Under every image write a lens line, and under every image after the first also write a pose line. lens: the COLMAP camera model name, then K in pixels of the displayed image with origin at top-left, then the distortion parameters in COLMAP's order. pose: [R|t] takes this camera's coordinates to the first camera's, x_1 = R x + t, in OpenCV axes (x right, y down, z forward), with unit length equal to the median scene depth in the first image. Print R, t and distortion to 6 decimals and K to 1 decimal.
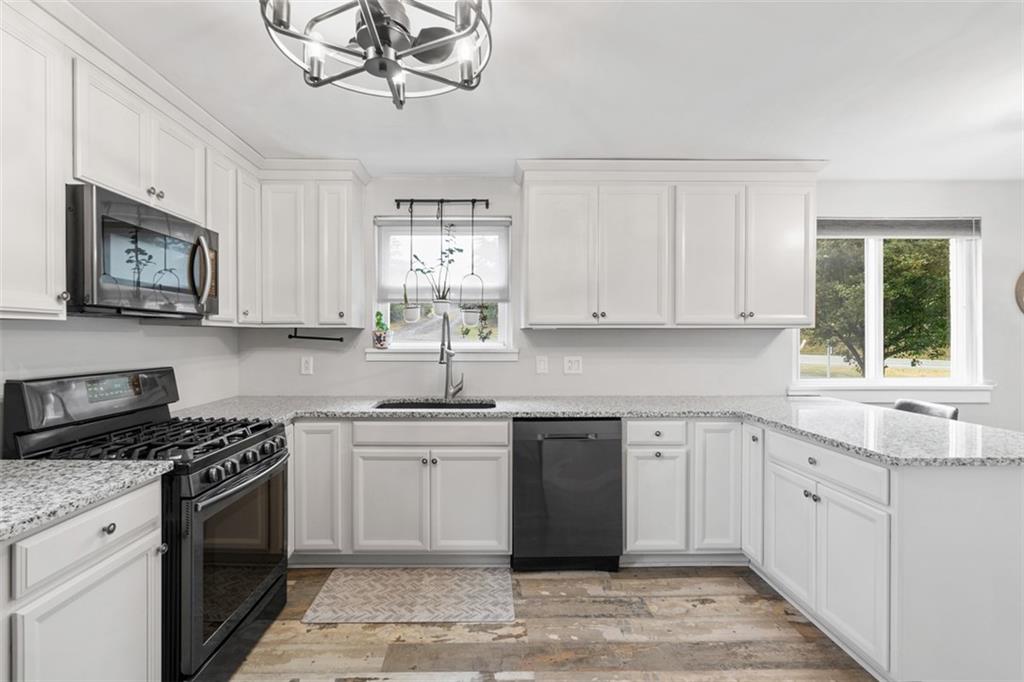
lens RADIAL K [[465.7, 0, 516.9], [0, 465.7, 338.6], [0, 0, 1]] dist [-0.002541, 0.000158]
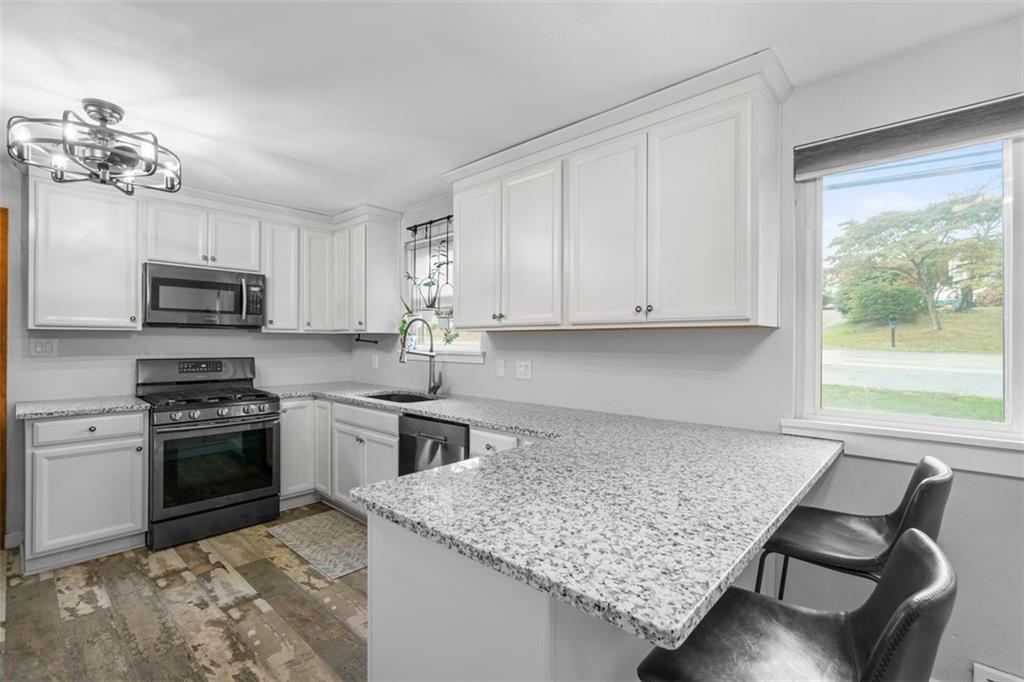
lens RADIAL K [[465.7, 0, 519.2], [0, 465.7, 340.4], [0, 0, 1]] dist [-0.002541, 0.000158]
pose [[0.726601, -0.000592, -0.687060, 0.964814], [-0.006722, 0.999946, -0.007970, 0.005462], [0.687027, 0.010409, 0.726557, 0.386346]]
